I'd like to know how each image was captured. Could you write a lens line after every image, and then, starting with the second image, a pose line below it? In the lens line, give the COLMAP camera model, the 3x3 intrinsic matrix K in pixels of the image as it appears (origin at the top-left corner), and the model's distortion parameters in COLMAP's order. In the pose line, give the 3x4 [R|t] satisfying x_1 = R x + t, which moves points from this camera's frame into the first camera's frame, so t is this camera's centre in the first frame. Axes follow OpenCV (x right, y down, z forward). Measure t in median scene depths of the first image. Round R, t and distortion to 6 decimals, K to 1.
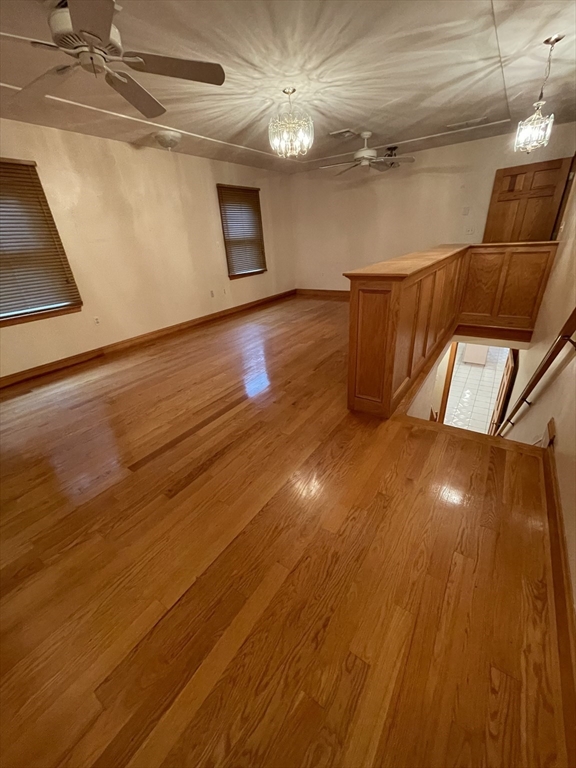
lens RADIAL K [[310.3, 0, 288.0], [0, 310.3, 384.0], [0, 0, 1]] dist [-0.000532, -0.000020]
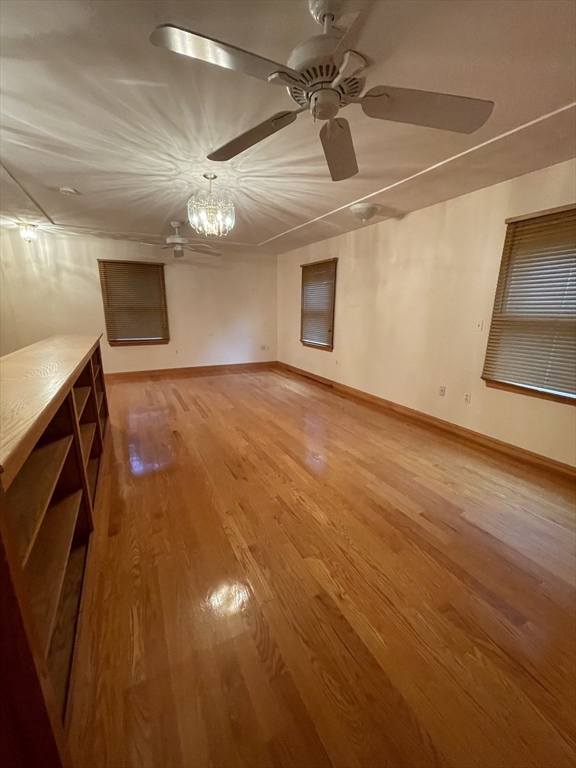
lens RADIAL K [[310.3, 0, 288.0], [0, 310.3, 384.0], [0, 0, 1]] dist [-0.000532, -0.000020]
pose [[-0.485025, 0.260202, -0.834893, 0.797328], [-0.361181, 0.809872, 0.462229, -0.868480], [0.796429, 0.525739, -0.298828, 1.669211]]
